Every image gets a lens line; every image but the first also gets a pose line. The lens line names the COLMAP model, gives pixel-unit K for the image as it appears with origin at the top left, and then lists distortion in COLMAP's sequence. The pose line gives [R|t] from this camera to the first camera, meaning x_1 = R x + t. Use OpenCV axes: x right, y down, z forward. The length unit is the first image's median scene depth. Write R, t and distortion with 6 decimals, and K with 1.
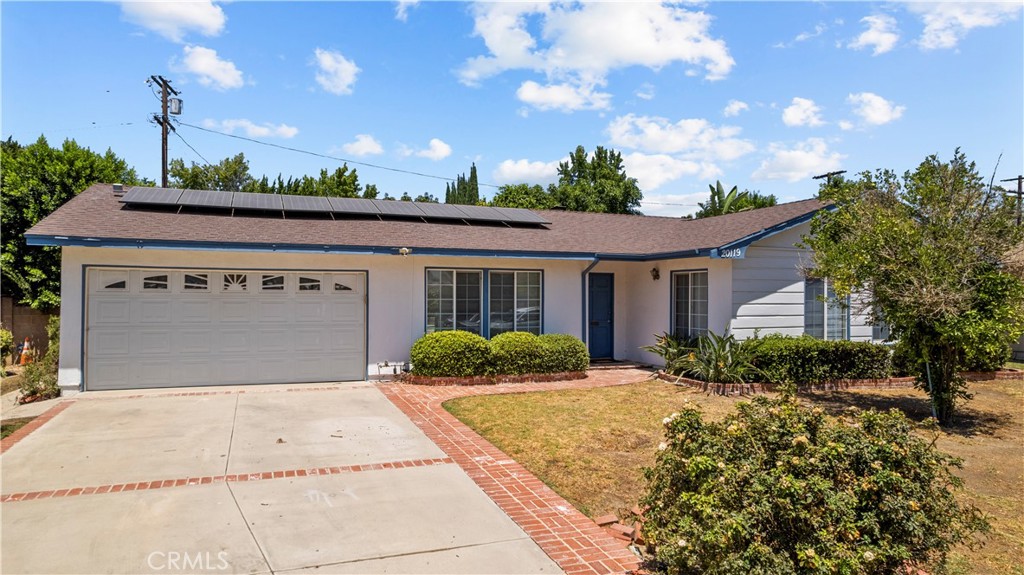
lens RADIAL K [[659.3, 0, 512.0], [0, 659.3, 287.5], [0, 0, 1]] dist [-0.079591, 0.070518]
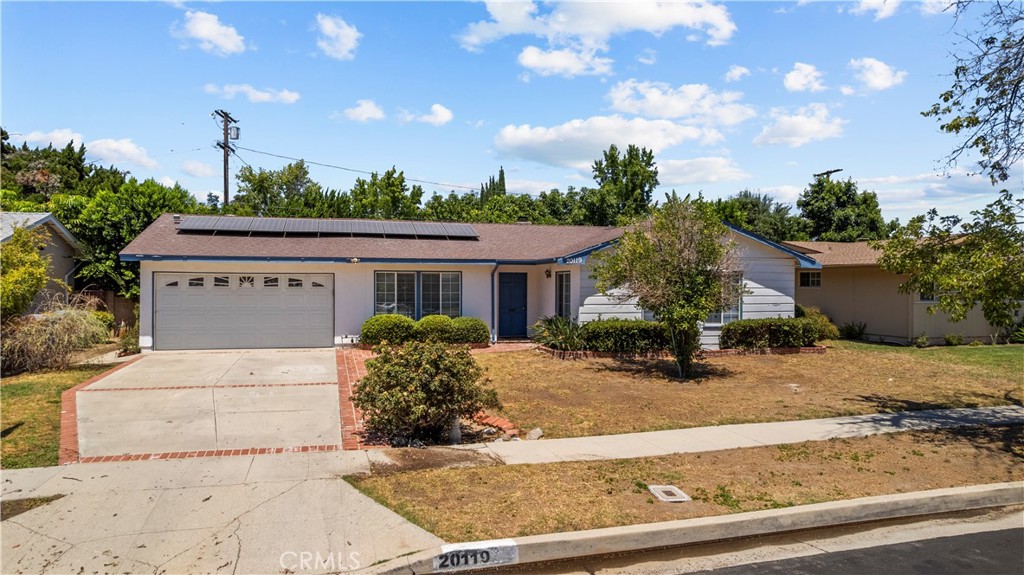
lens RADIAL K [[659.7, 0, 512.0], [0, 659.7, 287.5], [0, 0, 1]] dist [-0.053679, 0.000621]
pose [[0.993986, -0.000373, -0.109506, 0.314872], [0.002159, 0.999867, 0.016194, -0.015543], [0.109485, -0.016333, 0.993854, -0.398129]]
